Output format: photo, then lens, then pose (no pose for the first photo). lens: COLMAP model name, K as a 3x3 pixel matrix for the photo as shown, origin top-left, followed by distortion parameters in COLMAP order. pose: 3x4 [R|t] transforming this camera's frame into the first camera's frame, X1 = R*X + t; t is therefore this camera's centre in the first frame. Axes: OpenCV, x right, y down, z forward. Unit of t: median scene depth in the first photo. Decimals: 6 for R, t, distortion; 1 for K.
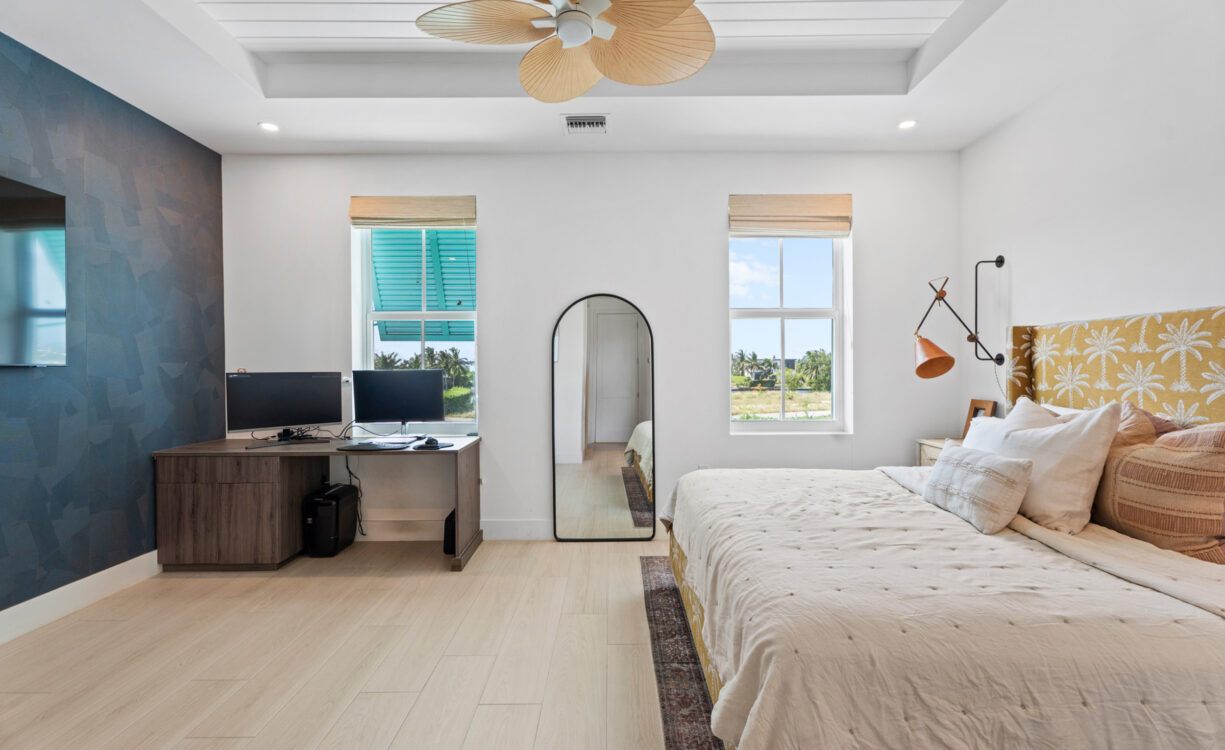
lens RADIAL K [[538.2, 0, 594.5], [0, 538.2, 383.6], [0, 0, 1]] dist [0.000381, -0.000026]
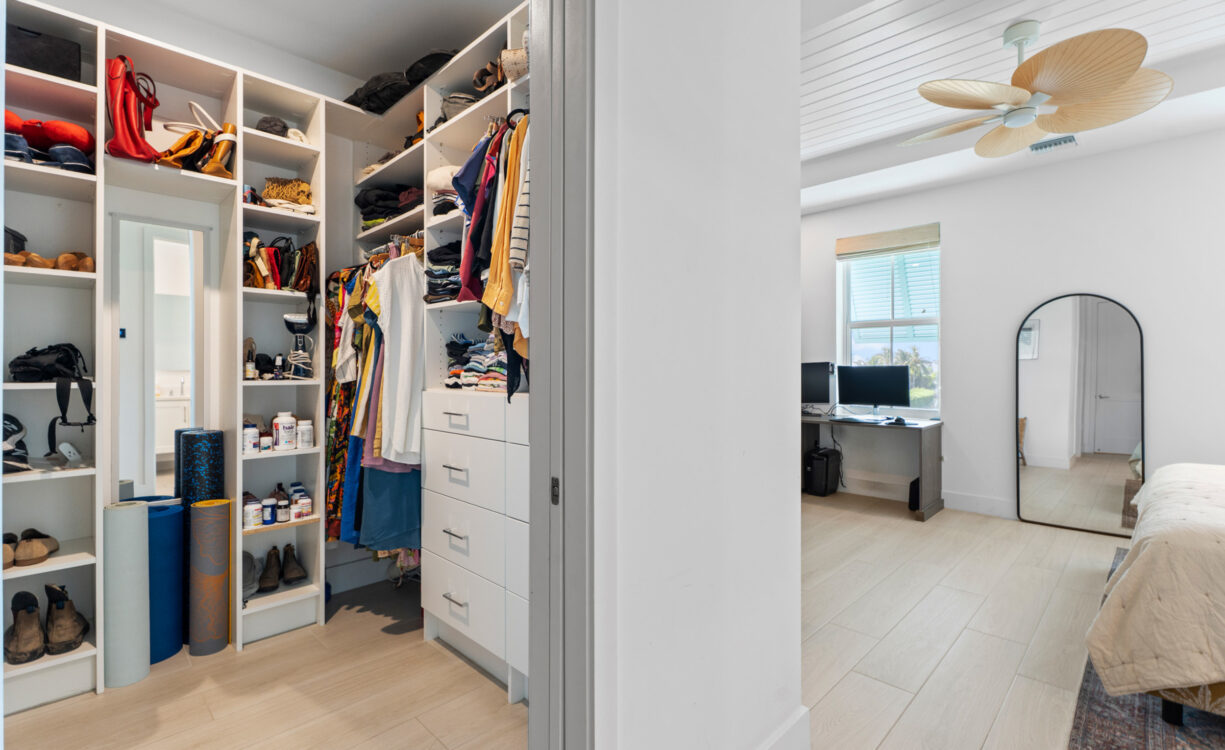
lens RADIAL K [[530.8, 0, 627.8], [0, 530.8, 367.6], [0, 0, 1]] dist [-0.002399, -0.000208]
pose [[0.731637, 0.002553, -0.681690, 0.092654], [-0.019441, 0.999664, -0.017121, 0.015985], [0.681417, 0.025779, 0.731441, -0.399877]]
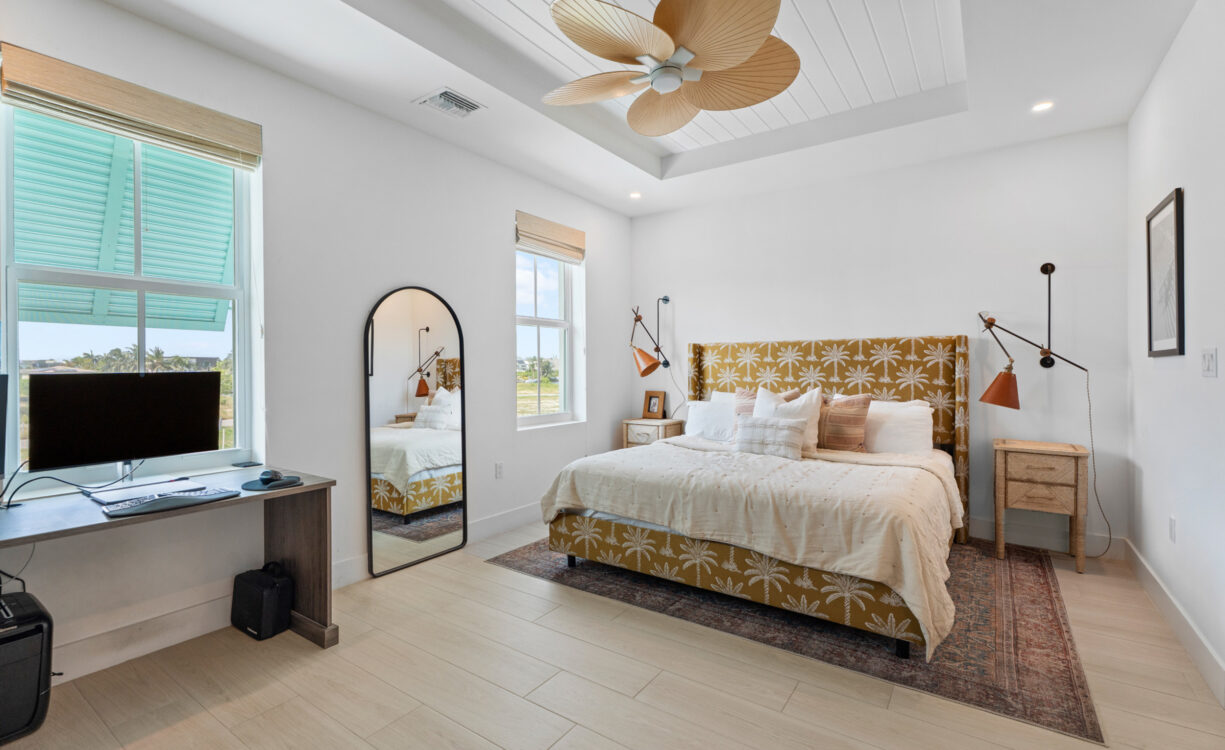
lens RADIAL K [[547.4, 0, 612.5], [0, 547.4, 375.0], [0, 0, 1]] dist [0.018034, -0.000051]
pose [[0.577057, -0.007689, 0.816668, -0.629042], [0.019742, 0.999795, -0.004536, -0.009598], [-0.816465, 0.018740, 0.577090, 0.237610]]
